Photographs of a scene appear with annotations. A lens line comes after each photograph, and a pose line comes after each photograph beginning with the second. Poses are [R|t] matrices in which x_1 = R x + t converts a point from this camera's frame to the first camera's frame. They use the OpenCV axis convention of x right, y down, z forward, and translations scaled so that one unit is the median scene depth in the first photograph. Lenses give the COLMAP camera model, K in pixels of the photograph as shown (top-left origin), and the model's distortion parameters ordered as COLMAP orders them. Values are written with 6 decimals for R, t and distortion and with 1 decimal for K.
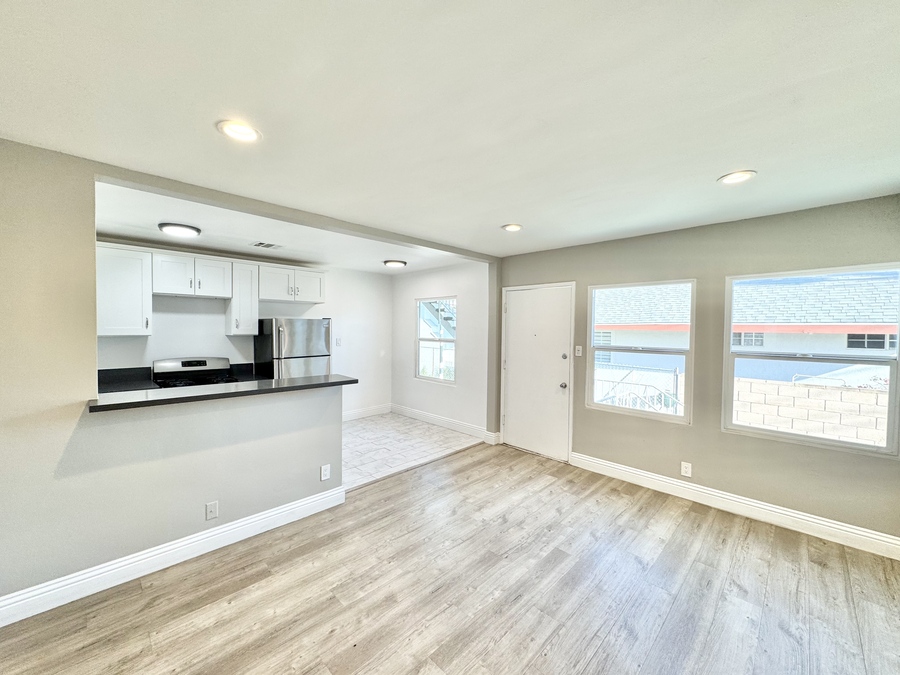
lens RADIAL K [[357.5, 0, 450.9], [0, 357.5, 336.4], [0, 0, 1]] dist [-0.002239, -0.000227]
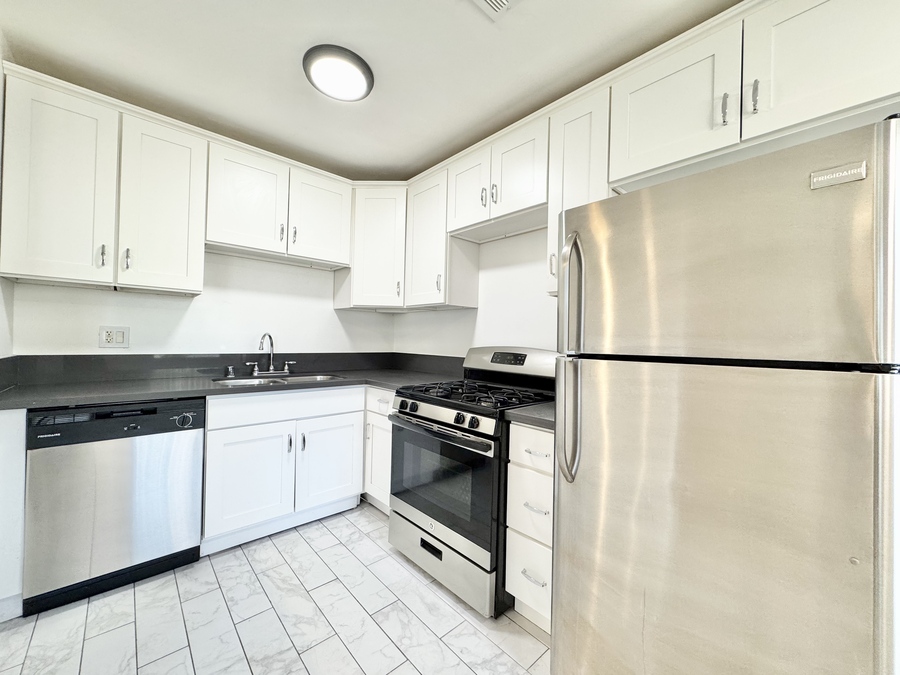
lens RADIAL K [[357.5, 0, 450.9], [0, 357.5, 336.4], [0, 0, 1]] dist [-0.002239, -0.000227]
pose [[-0.051931, -0.019342, -0.998463, -0.324465], [-0.050716, 0.998573, -0.016706, 0.089545], [0.997362, 0.049771, -0.052838, 1.465471]]
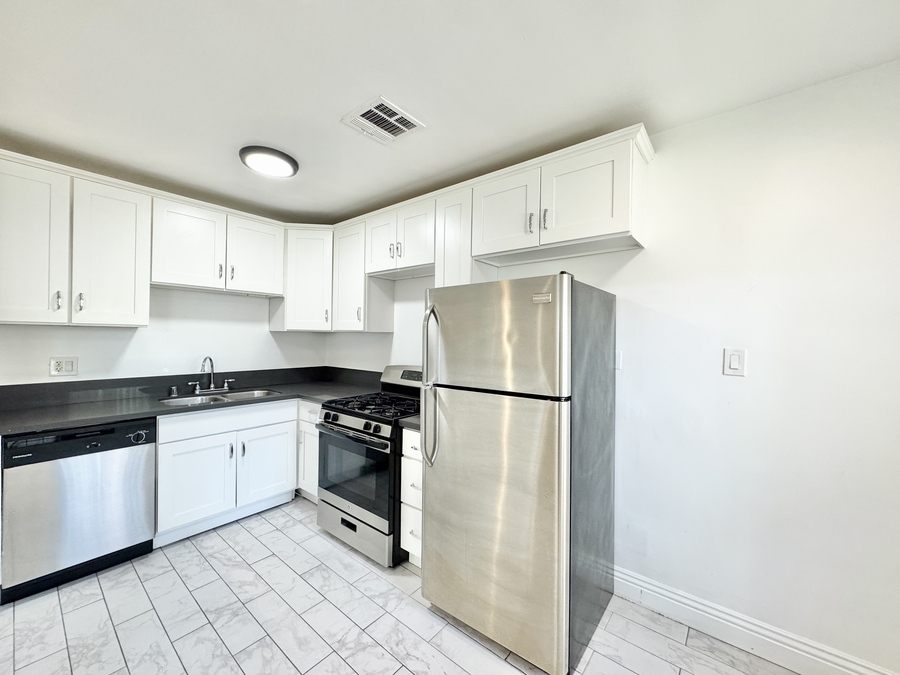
lens RADIAL K [[357.5, 0, 450.9], [0, 357.5, 336.4], [0, 0, 1]] dist [-0.002239, -0.000227]
pose [[0.093440, -0.008264, -0.995591, -0.099976], [-0.040080, 0.999124, -0.012055, 0.015545], [0.994818, 0.041030, 0.093027, 1.559199]]
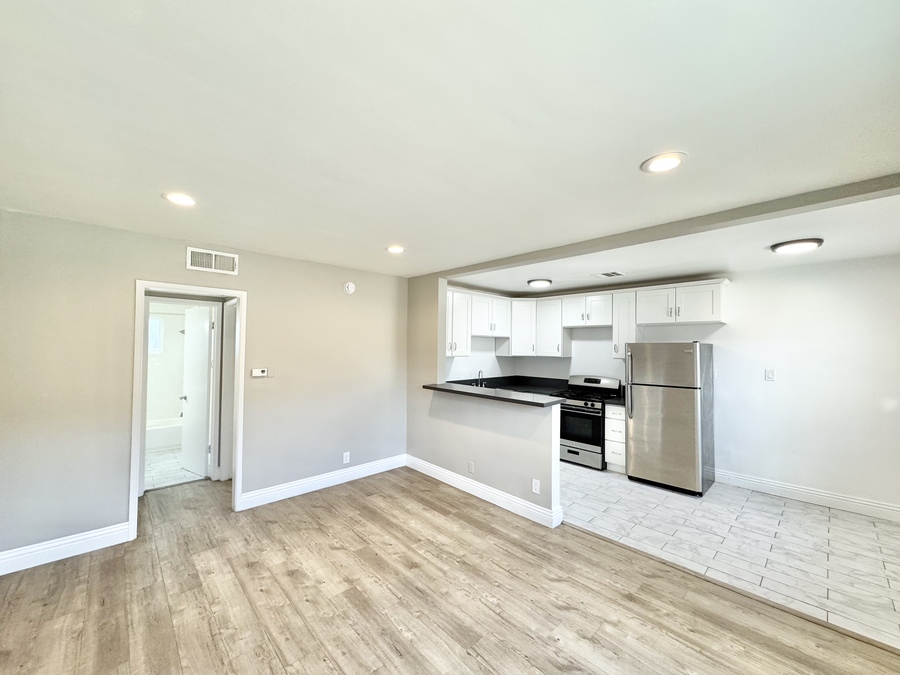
lens RADIAL K [[357.5, 0, 450.9], [0, 357.5, 336.4], [0, 0, 1]] dist [-0.002239, -0.000227]
pose [[-0.028719, -0.035730, -0.998949, 0.827457], [-0.037934, 0.998680, -0.034629, -0.025012], [0.998867, 0.036900, -0.030036, 0.844655]]
